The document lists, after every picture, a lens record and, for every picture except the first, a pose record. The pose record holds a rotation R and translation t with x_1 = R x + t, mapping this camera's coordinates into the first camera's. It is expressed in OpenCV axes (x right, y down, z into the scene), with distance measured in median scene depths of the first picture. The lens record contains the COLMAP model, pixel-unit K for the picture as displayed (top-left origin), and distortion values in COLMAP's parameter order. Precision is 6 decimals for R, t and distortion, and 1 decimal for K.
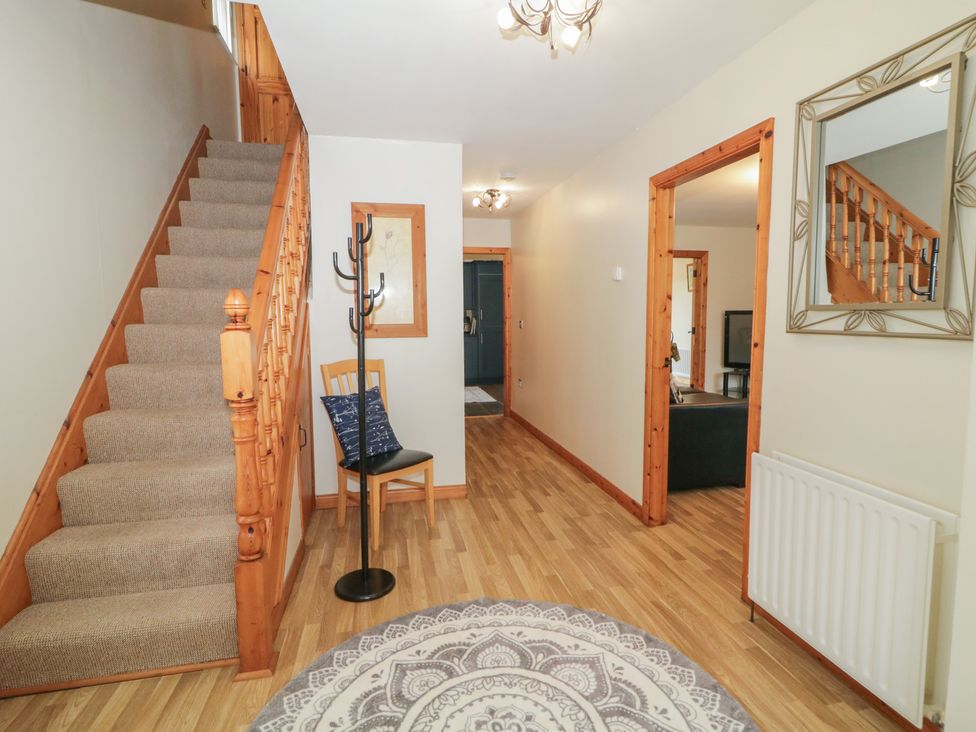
lens RADIAL K [[531.5, 0, 494.4], [0, 531.5, 360.4], [0, 0, 1]] dist [0.002041, 0.001483]
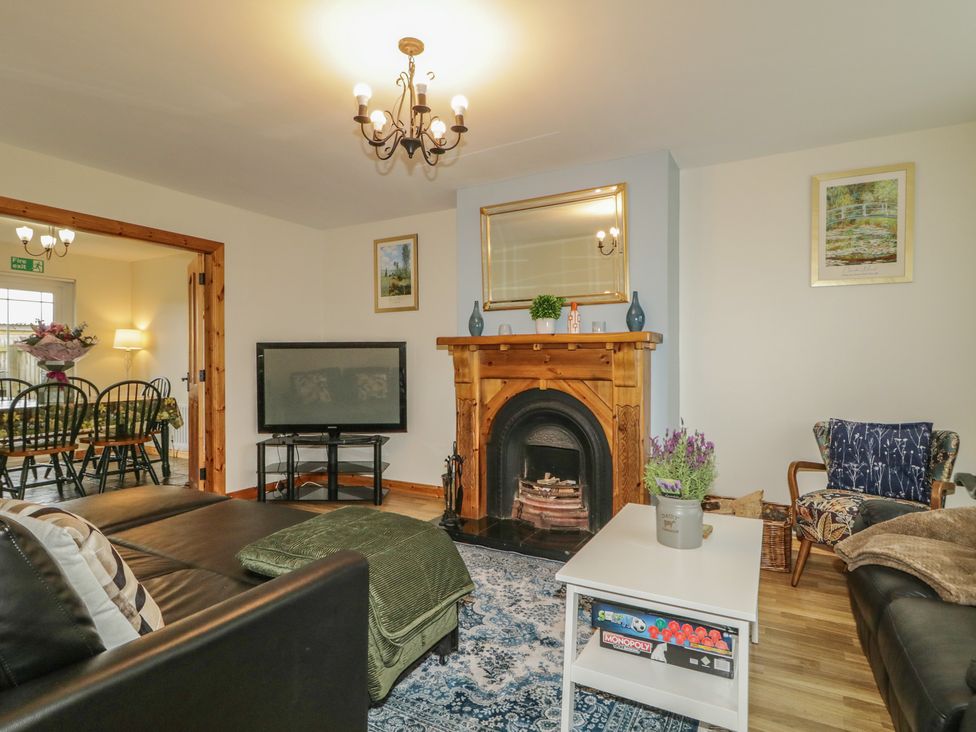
lens RADIAL K [[531.5, 0, 494.4], [0, 531.5, 360.4], [0, 0, 1]] dist [0.002041, 0.001483]
pose [[0.664477, 0.005649, 0.747288, 0.154760], [0.065480, 0.995685, -0.065751, -0.013415], [-0.744435, 0.092622, 0.661240, 0.382764]]
